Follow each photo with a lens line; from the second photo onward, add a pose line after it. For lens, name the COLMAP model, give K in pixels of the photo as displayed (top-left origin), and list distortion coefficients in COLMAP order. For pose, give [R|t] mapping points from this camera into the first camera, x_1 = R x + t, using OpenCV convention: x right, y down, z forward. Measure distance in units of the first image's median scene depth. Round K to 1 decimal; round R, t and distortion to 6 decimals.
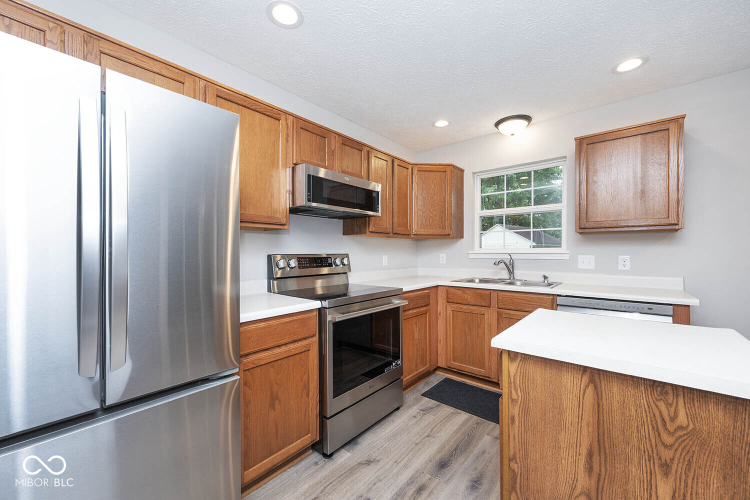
lens RADIAL K [[292.6, 0, 374.5], [0, 292.6, 249.7], [0, 0, 1]] dist [-0.003735, -0.000394]
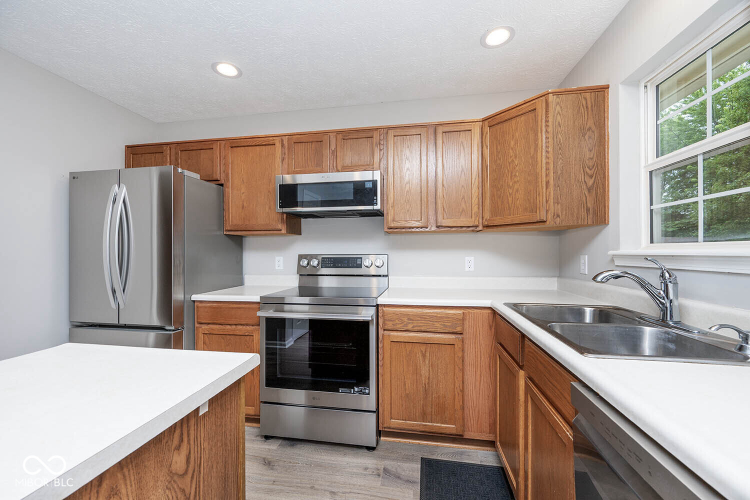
lens RADIAL K [[292.6, 0, 373.5], [0, 292.6, 249.5], [0, 0, 1]] dist [-0.003735, -0.000394]
pose [[0.513773, -0.007841, -0.857890, 0.753139], [0.008201, 0.999957, -0.004228, 0.002594], [0.857887, -0.004863, 0.513816, 0.585744]]
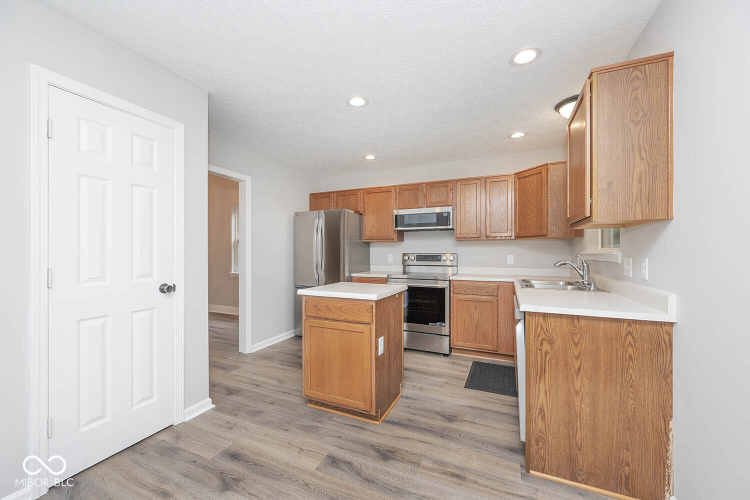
lens RADIAL K [[292.6, 0, 371.9], [0, 292.6, 248.4], [0, 0, 1]] dist [-0.003735, -0.000394]
pose [[0.267293, -0.008819, -0.963575, 1.406669], [0.005366, 0.999956, -0.007663, -0.002031], [0.963600, -0.003123, 0.267329, 0.222520]]
